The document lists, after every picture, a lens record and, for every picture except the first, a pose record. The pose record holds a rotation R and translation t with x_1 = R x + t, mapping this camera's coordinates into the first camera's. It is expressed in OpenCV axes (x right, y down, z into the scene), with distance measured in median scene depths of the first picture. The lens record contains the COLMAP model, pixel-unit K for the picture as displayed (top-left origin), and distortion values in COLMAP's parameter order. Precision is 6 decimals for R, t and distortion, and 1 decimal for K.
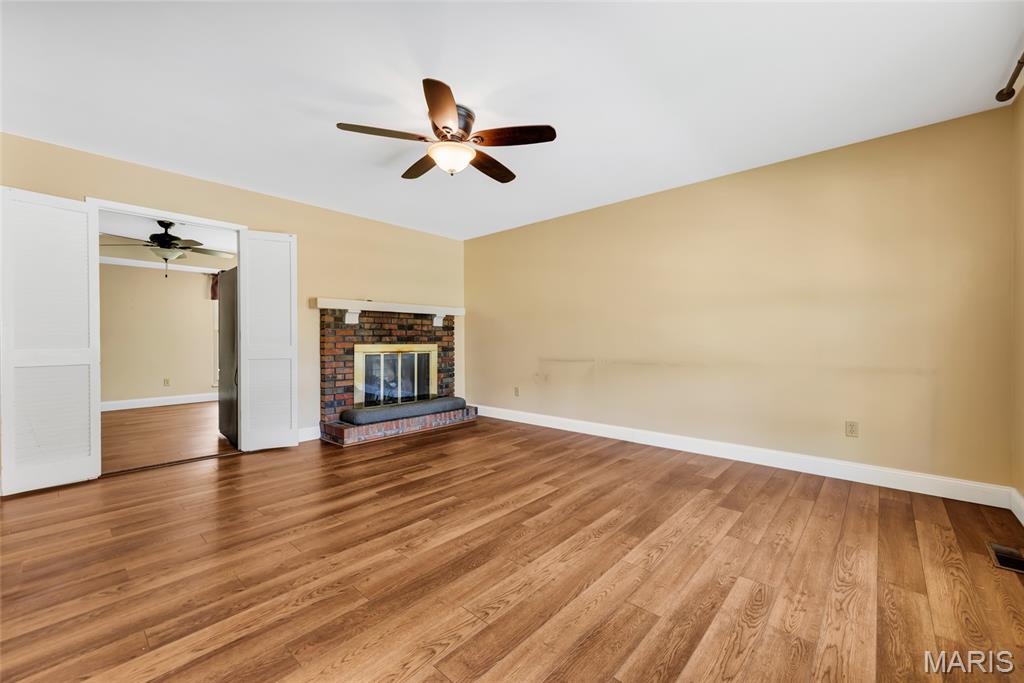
lens RADIAL K [[408.2, 0, 514.5], [0, 408.2, 341.4], [0, 0, 1]] dist [0.010302, 0.000028]
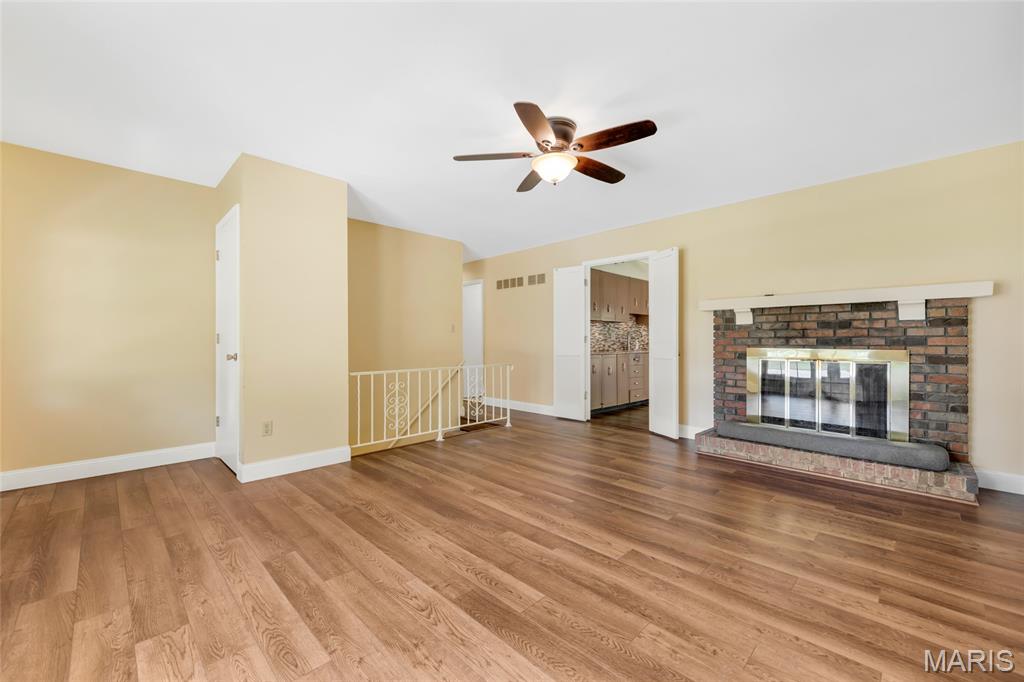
lens RADIAL K [[408.2, 0, 514.5], [0, 408.2, 340.9], [0, 0, 1]] dist [0.010302, 0.000028]
pose [[-0.049824, -0.001080, -0.998757, 0.676654], [-0.005397, 0.999985, -0.000812, -0.005421], [0.998743, 0.005349, -0.049829, 0.722823]]
